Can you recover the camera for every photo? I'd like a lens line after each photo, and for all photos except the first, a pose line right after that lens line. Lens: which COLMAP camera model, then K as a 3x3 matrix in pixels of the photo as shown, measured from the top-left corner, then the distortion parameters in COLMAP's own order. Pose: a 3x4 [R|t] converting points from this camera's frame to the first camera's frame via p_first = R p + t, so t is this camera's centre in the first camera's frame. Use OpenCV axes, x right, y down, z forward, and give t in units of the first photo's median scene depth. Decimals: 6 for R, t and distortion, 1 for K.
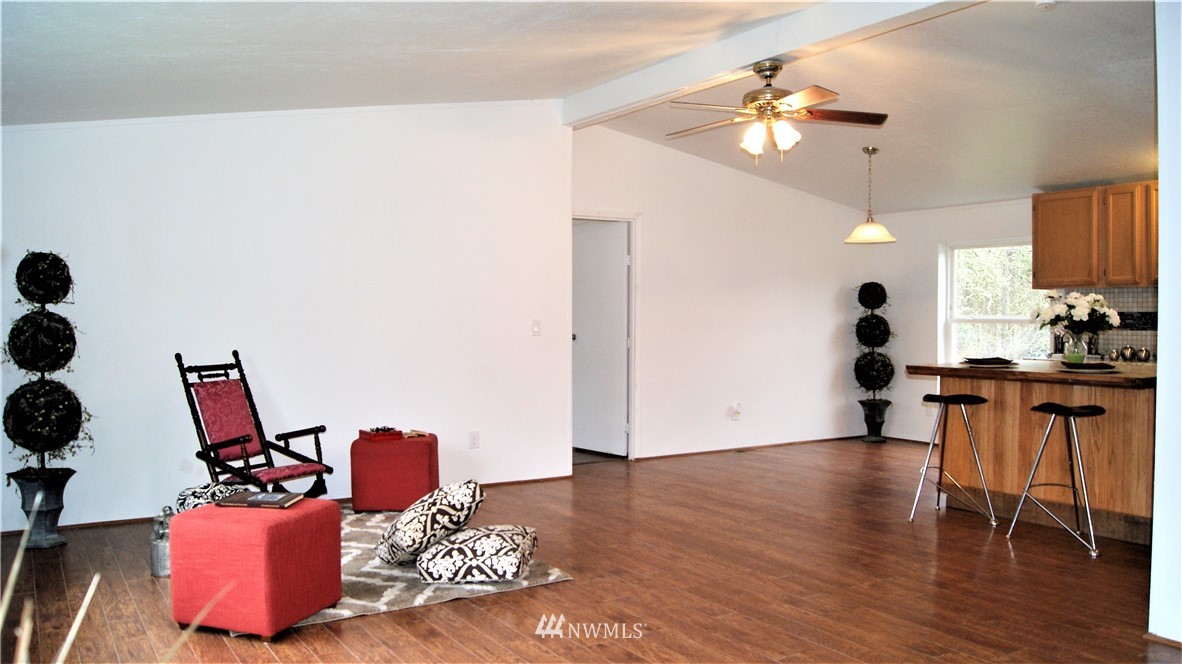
lens RADIAL K [[959.0, 0, 591.0], [0, 959.0, 332.0], [0, 0, 1]] dist [-0.064441, 0.000893]
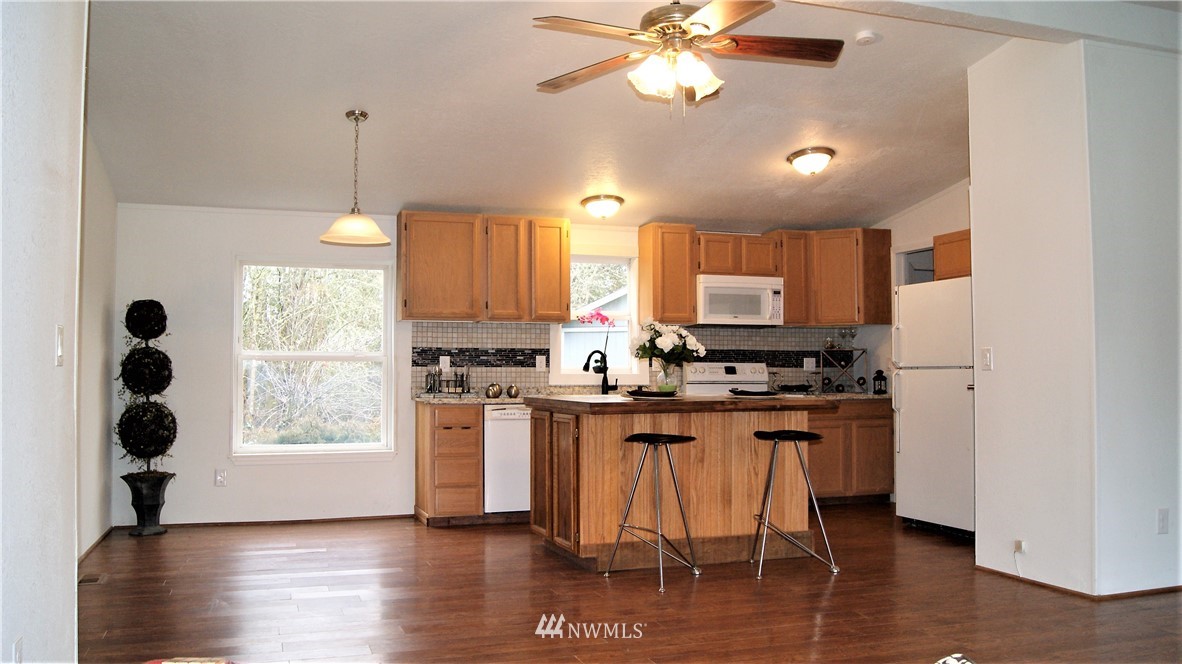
lens RADIAL K [[959.0, 0, 591.0], [0, 959.0, 332.0], [0, 0, 1]] dist [-0.064441, 0.000893]
pose [[0.240004, 0.043265, 0.969807, -0.356857], [0.019978, 0.998575, -0.049493, 0.013200], [-0.970566, 0.031254, 0.238797, 0.657713]]
